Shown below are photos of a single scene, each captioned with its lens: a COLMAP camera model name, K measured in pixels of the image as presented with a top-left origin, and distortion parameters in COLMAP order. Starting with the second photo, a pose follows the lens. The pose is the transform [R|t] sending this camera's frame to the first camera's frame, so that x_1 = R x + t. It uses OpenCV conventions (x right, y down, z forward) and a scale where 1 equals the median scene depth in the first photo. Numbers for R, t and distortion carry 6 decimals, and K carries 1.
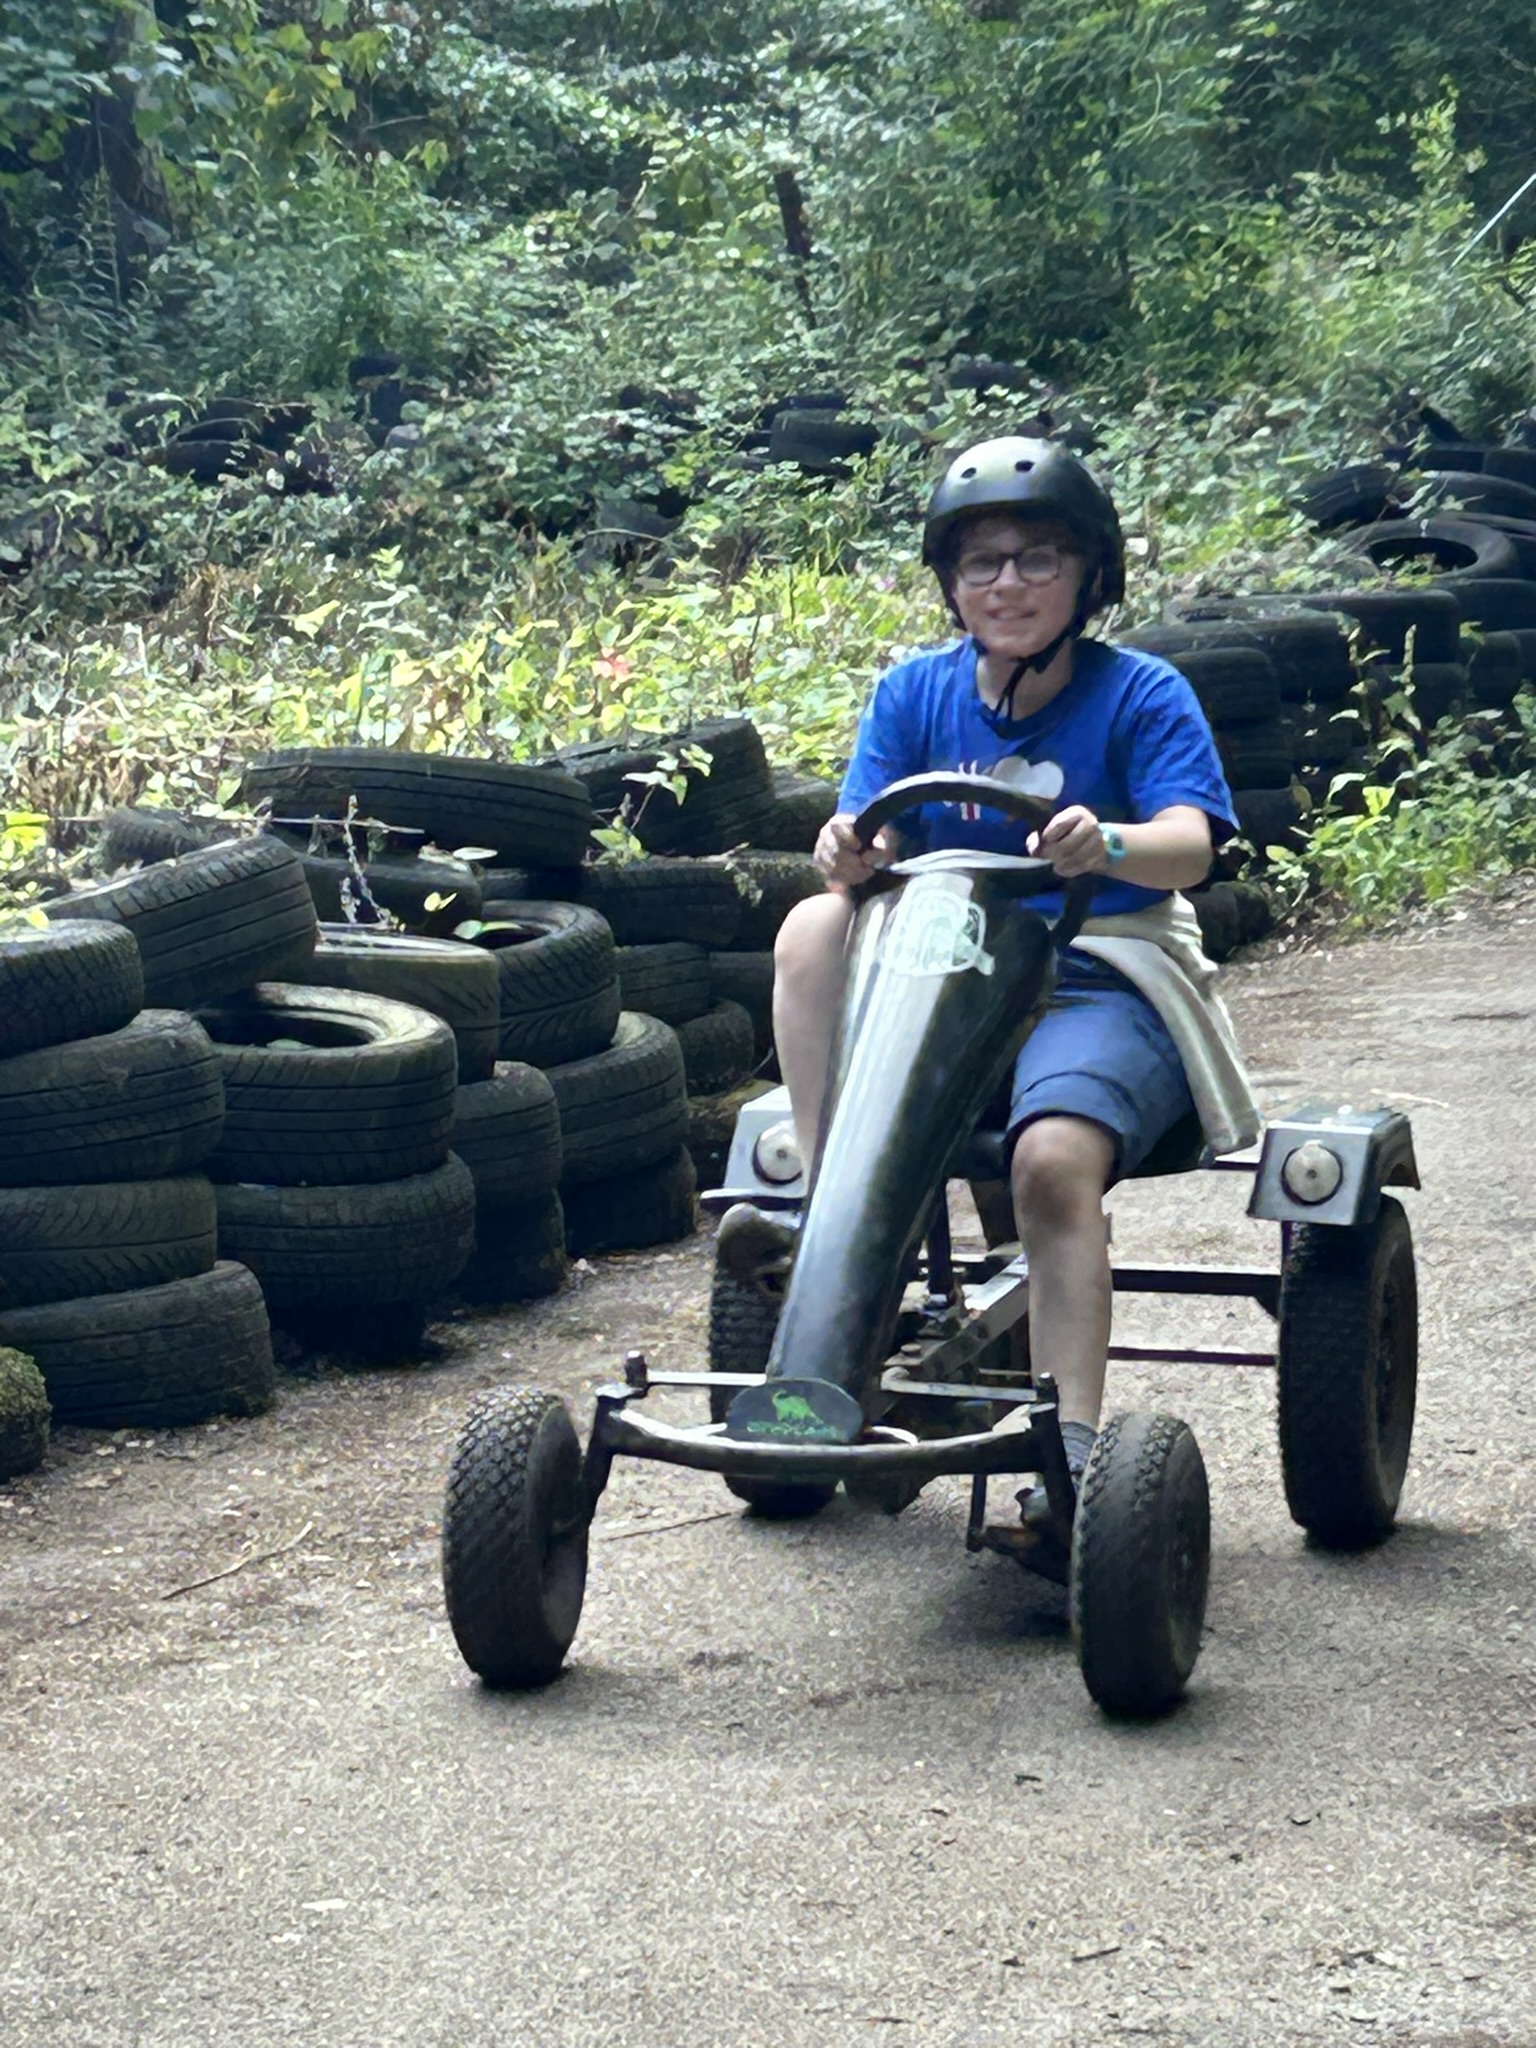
lens RADIAL K [[7865.0, 0, 768.0], [0, 7865.0, 1024.0], [0, 0, 1]] dist [0.214957, 0.582165]
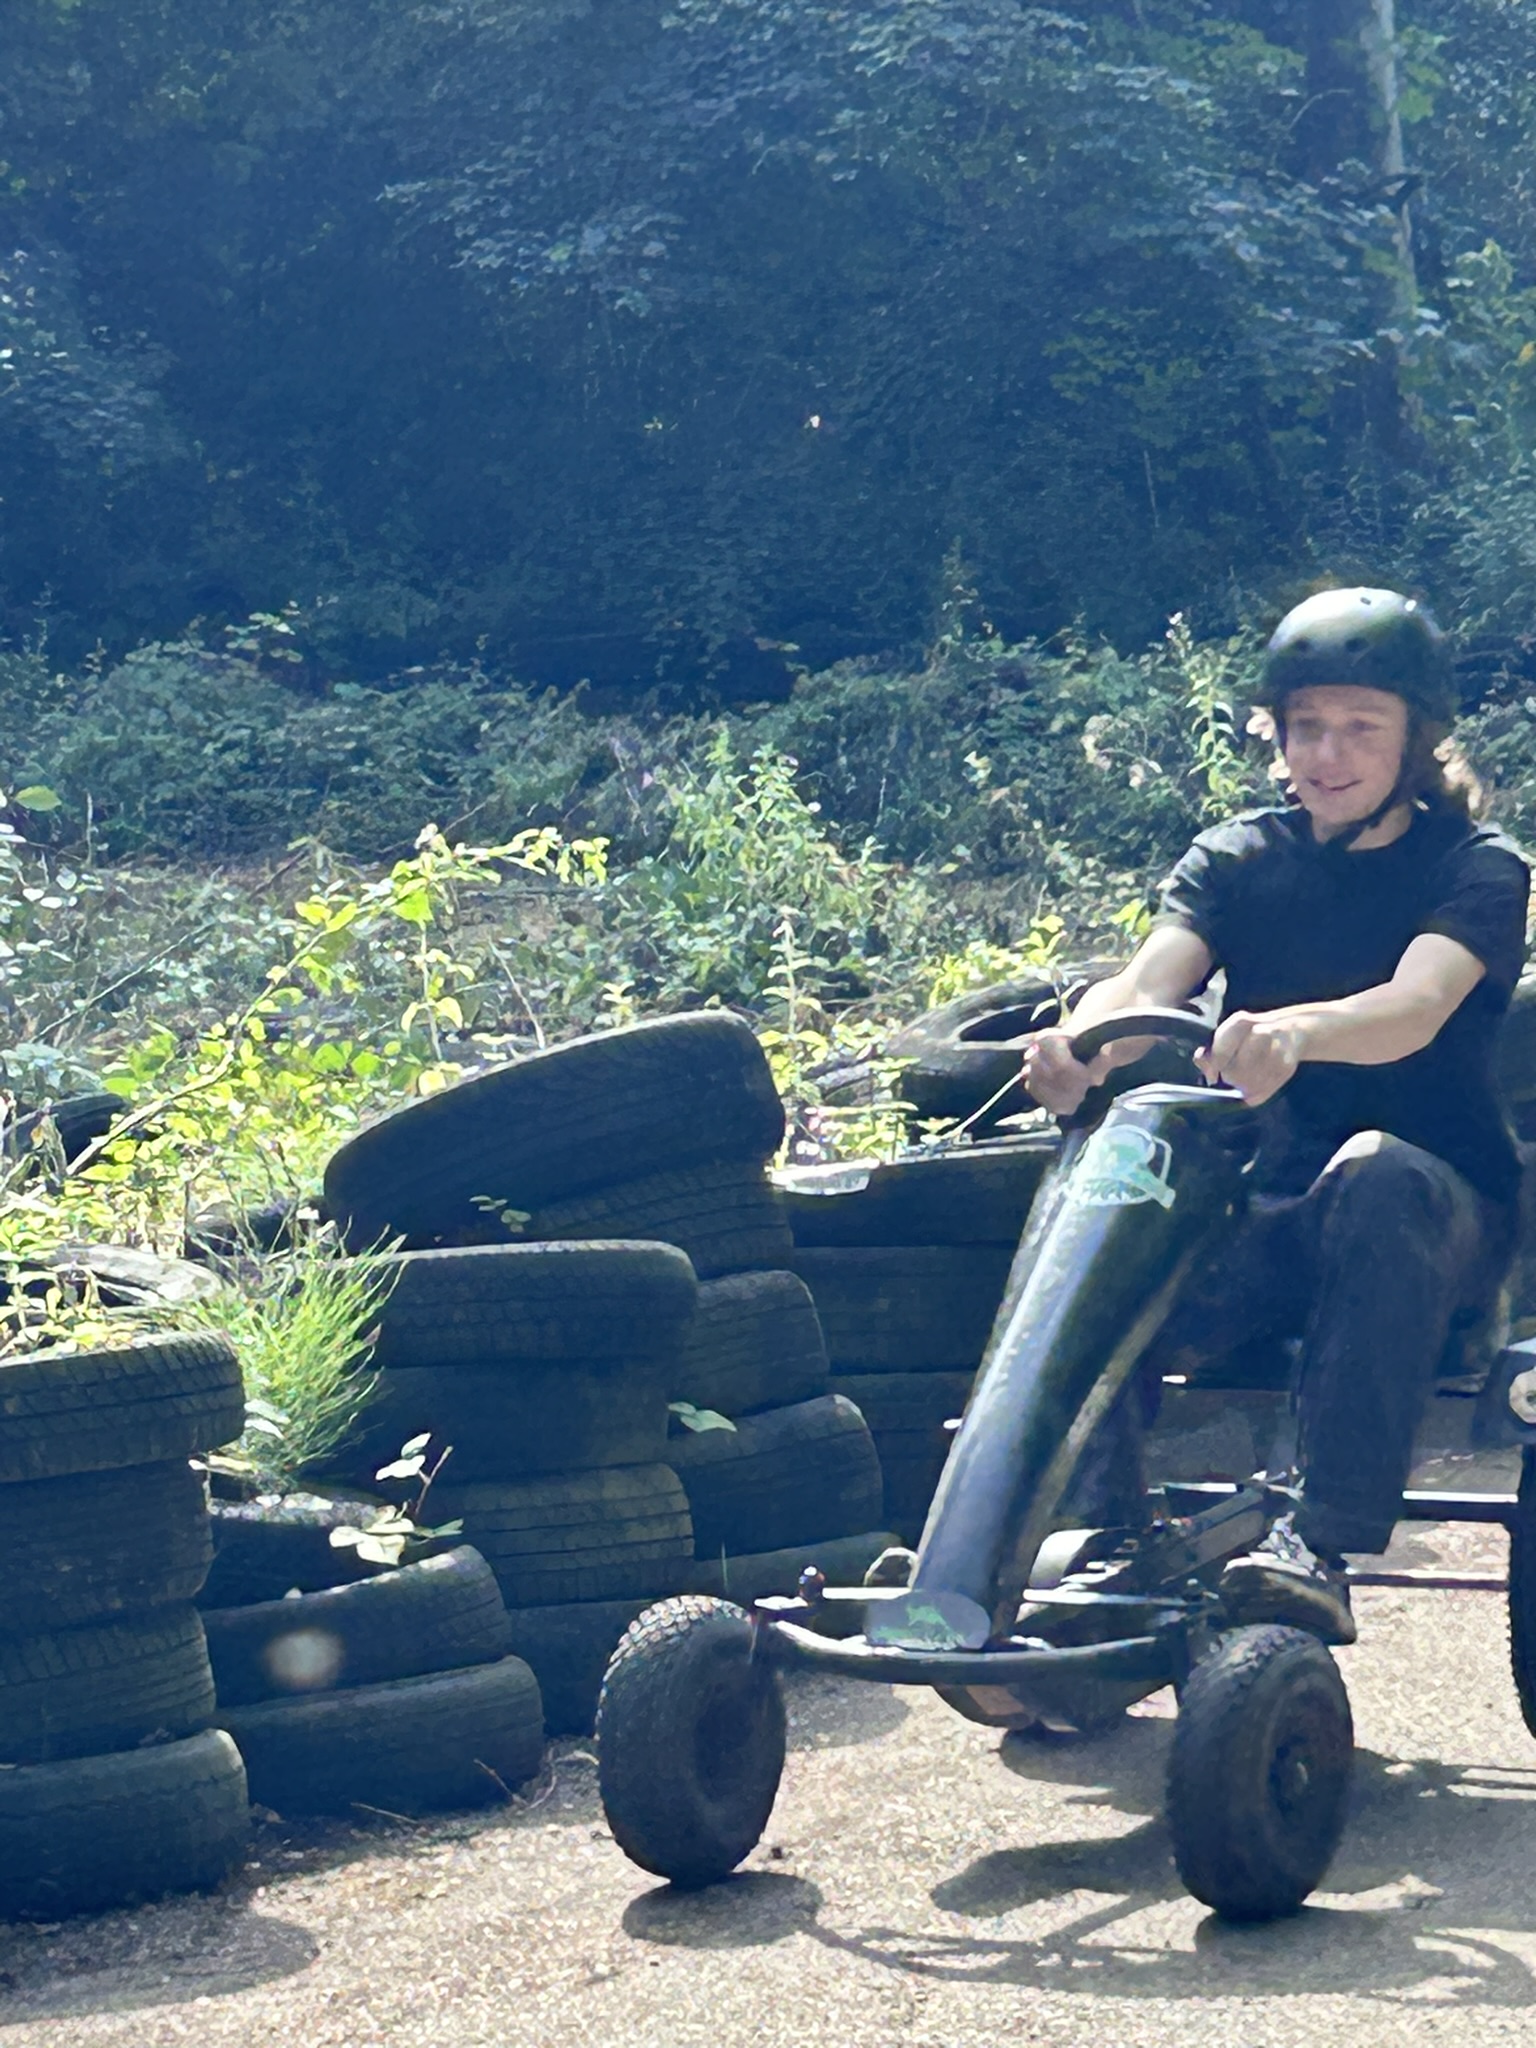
lens RADIAL K [[7865.0, 0, 768.0], [0, 7865.0, 1024.0], [0, 0, 1]] dist [0.214957, 0.582165]
pose [[0.987667, -0.008534, -0.156336, 0.002235], [0.003638, 0.999495, -0.031575, 0.007986], [0.156526, 0.030617, 0.987199, -0.080447]]
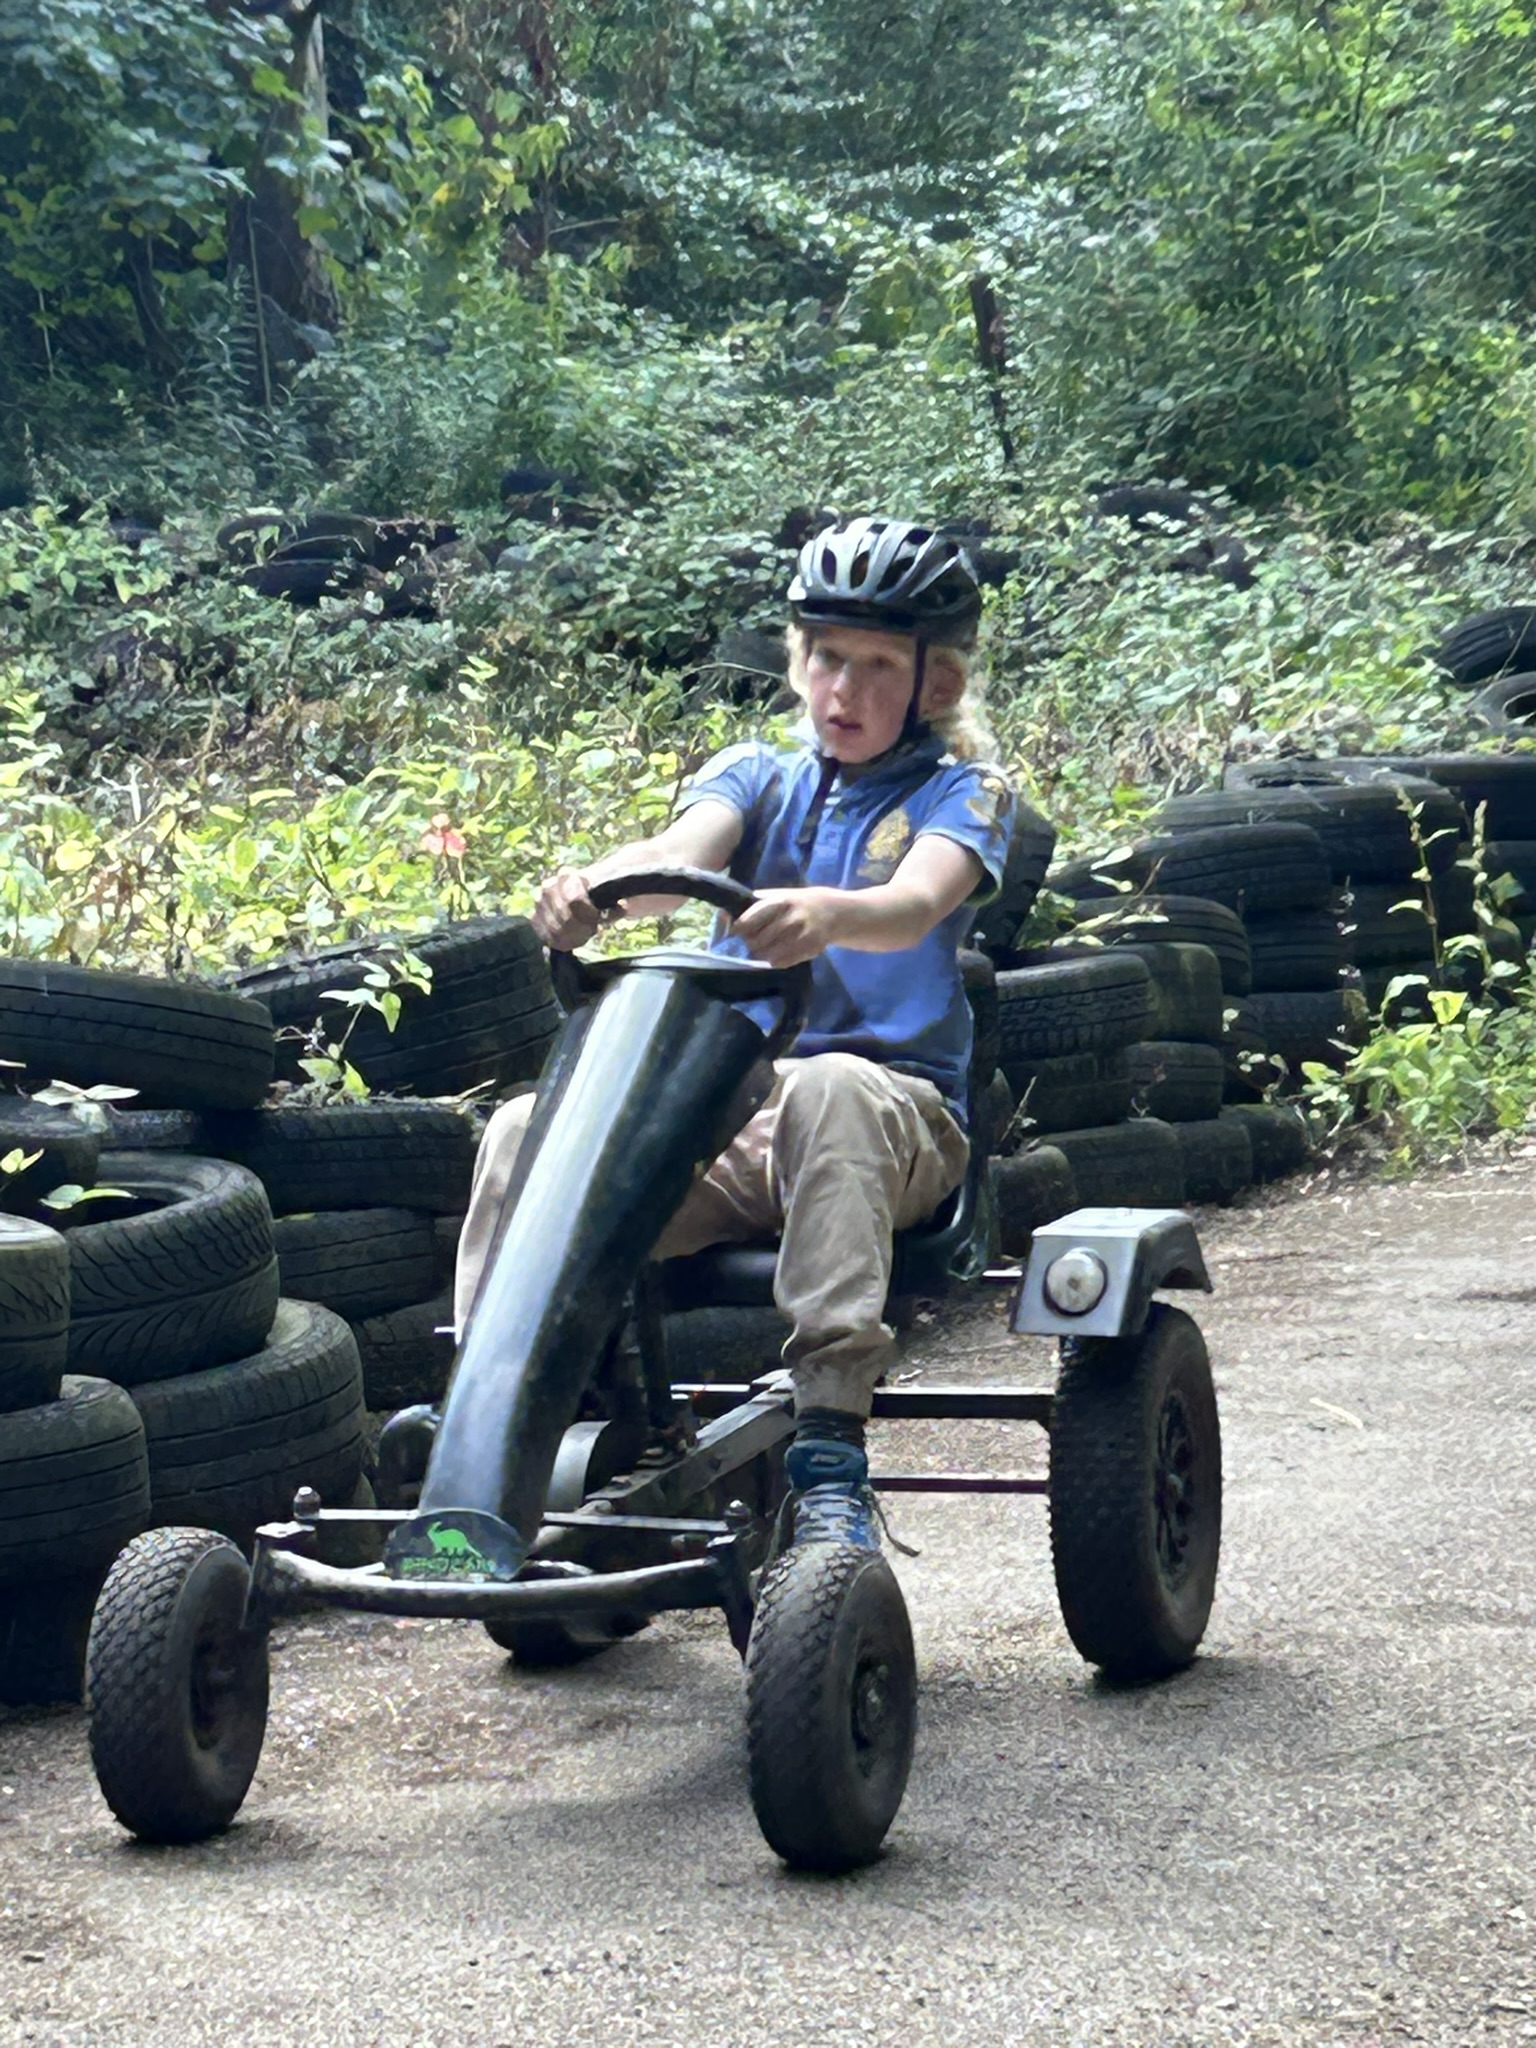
lens RADIAL K [[7852.5, 0, 768.0], [0, 7852.5, 1024.0], [0, 0, 1]] dist [0.207160, 0.910004]
pose [[0.998810, 0.018651, -0.045074, 0.025576], [-0.019362, 0.999694, -0.015393, -0.007311], [0.044773, 0.016247, 0.998865, 0.094553]]
